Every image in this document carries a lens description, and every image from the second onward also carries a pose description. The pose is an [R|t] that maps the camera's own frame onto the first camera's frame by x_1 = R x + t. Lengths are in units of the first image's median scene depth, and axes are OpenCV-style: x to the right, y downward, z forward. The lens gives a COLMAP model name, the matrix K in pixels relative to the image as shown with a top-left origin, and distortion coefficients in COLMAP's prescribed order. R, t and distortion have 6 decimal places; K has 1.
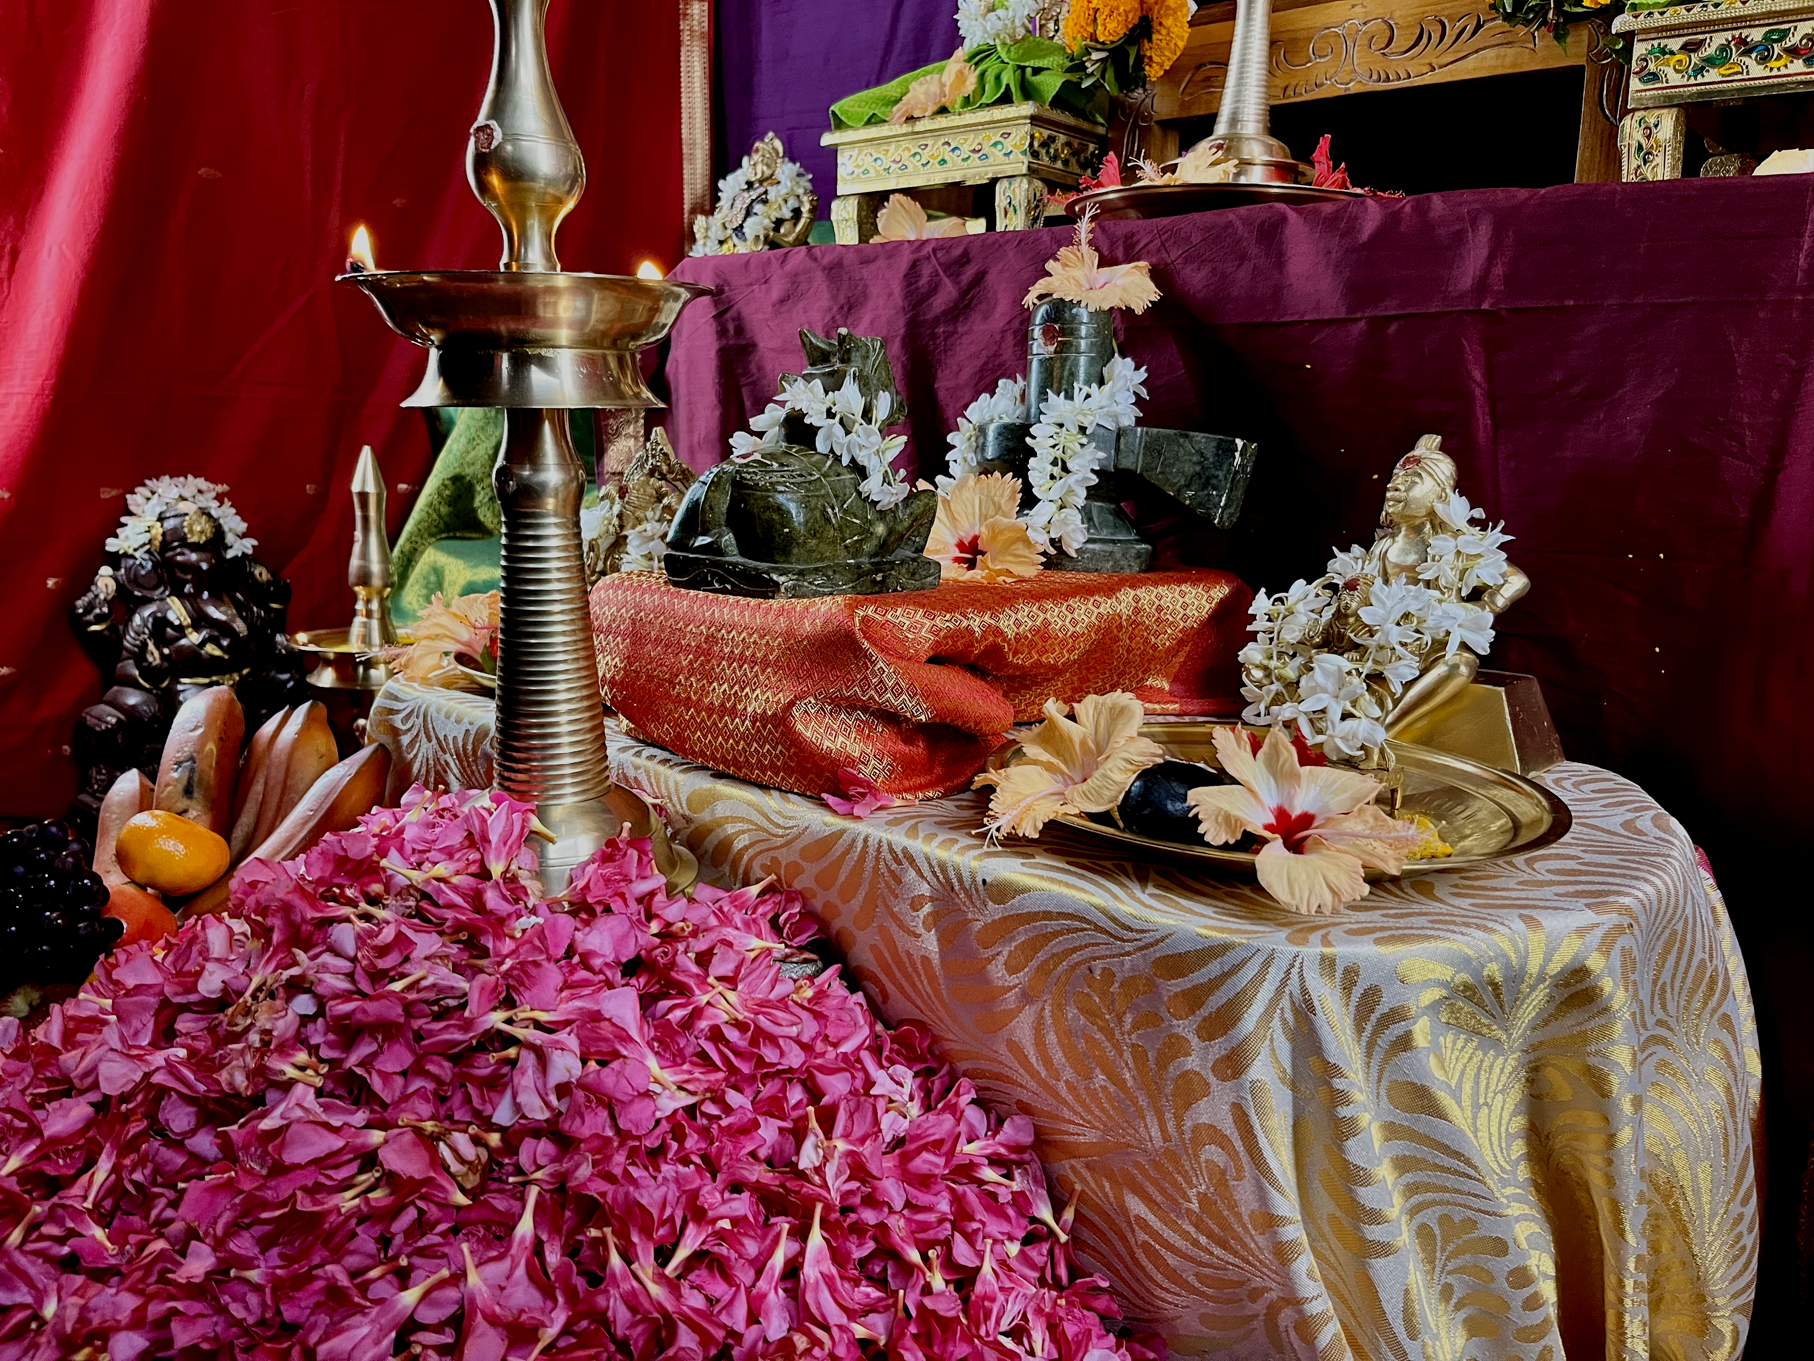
lens RADIAL K [[1349.0, 0, 968.2], [0, 1349.0, 688.3], [0, 0, 1]] dist [0.041510, -0.084533]
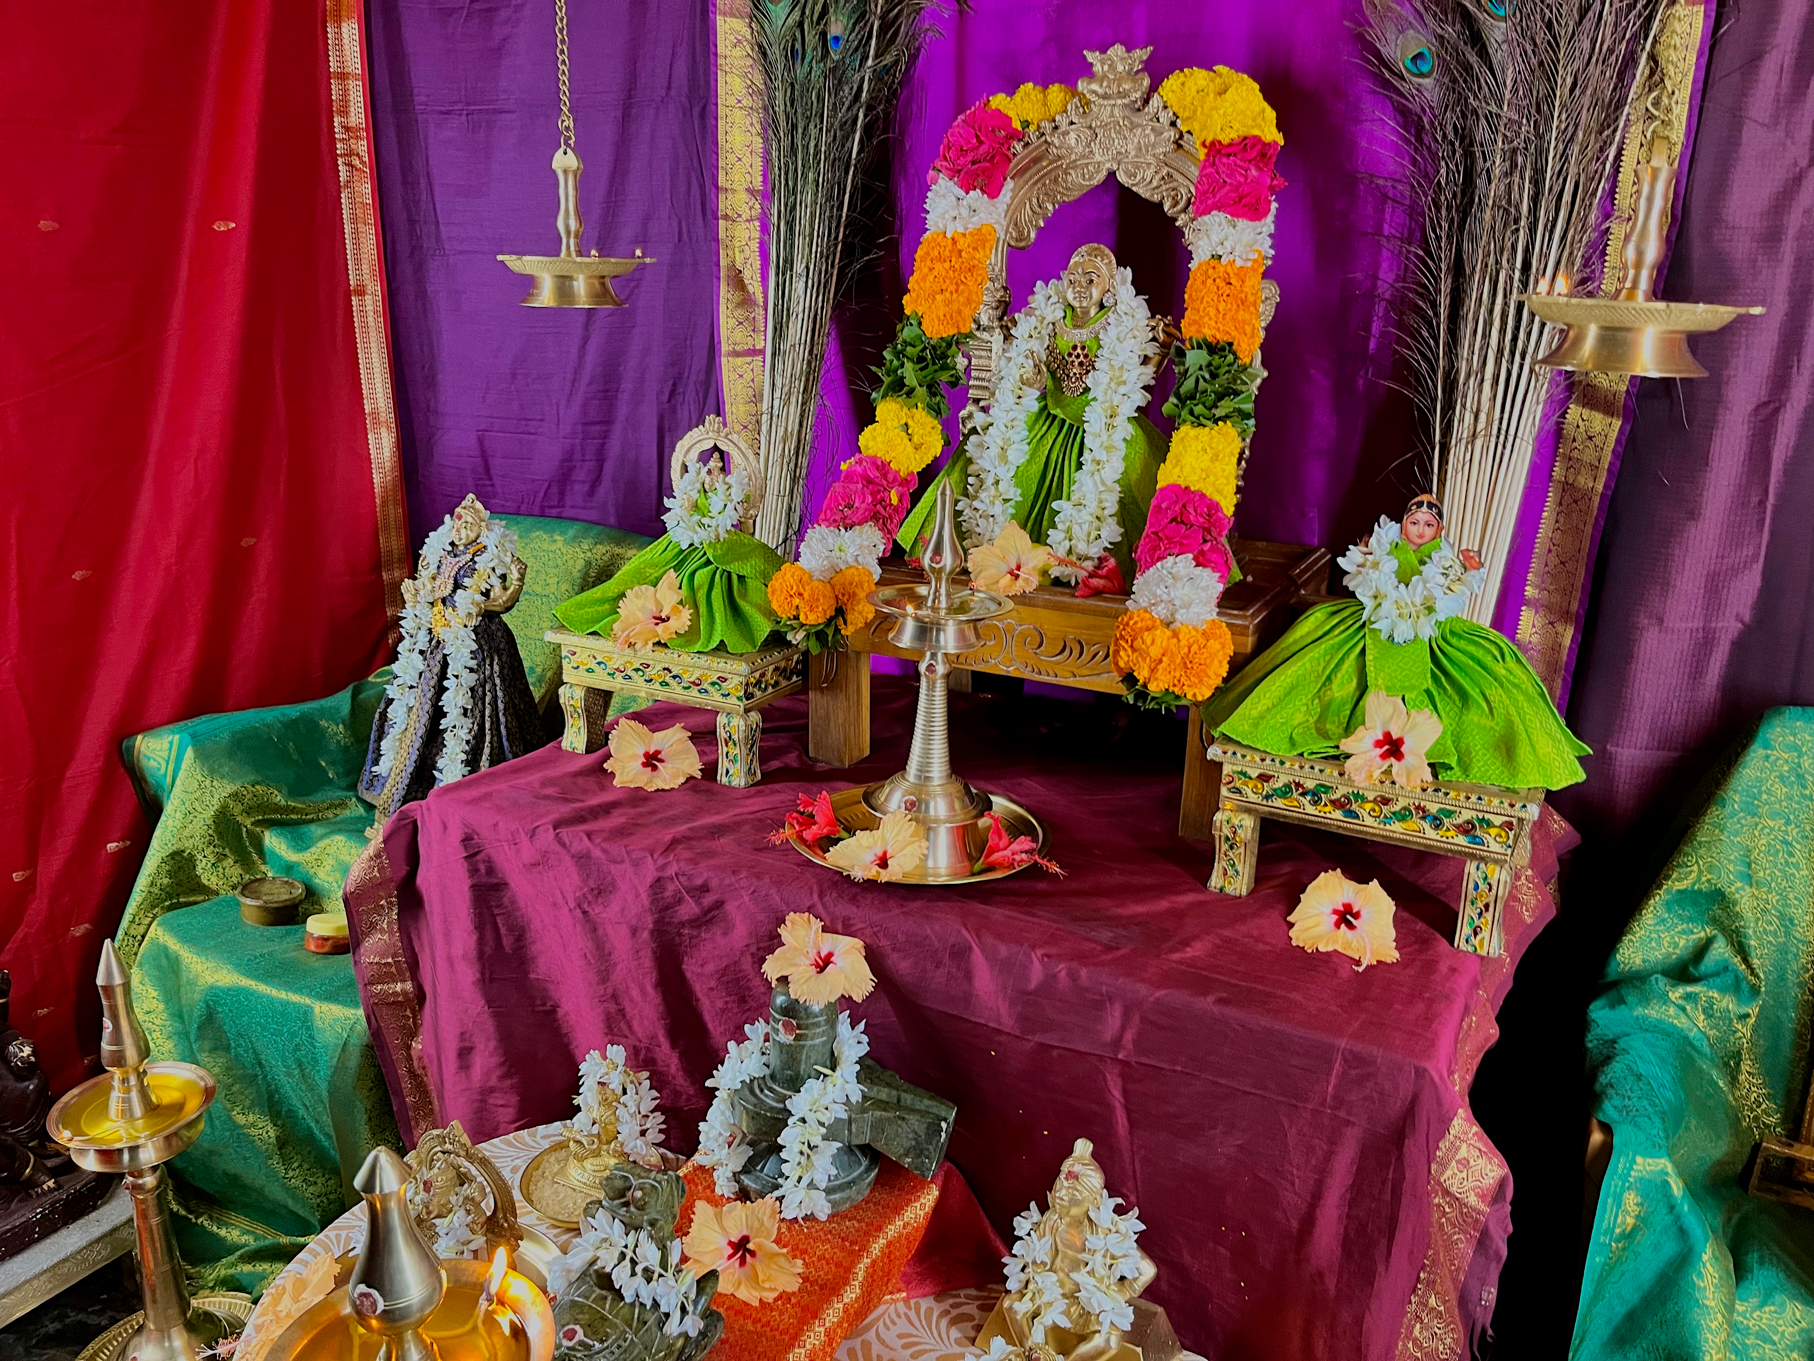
lens RADIAL K [[1302.8, 0, 951.6], [0, 1302.8, 678.4], [0, 0, 1]] dist [0.051018, -0.059705]
pose [[0.971994, -0.067631, 0.225062, -0.043156], [0.040163, 0.991411, 0.124461, -0.725081], [-0.231547, -0.111937, 0.966362, -0.154096]]
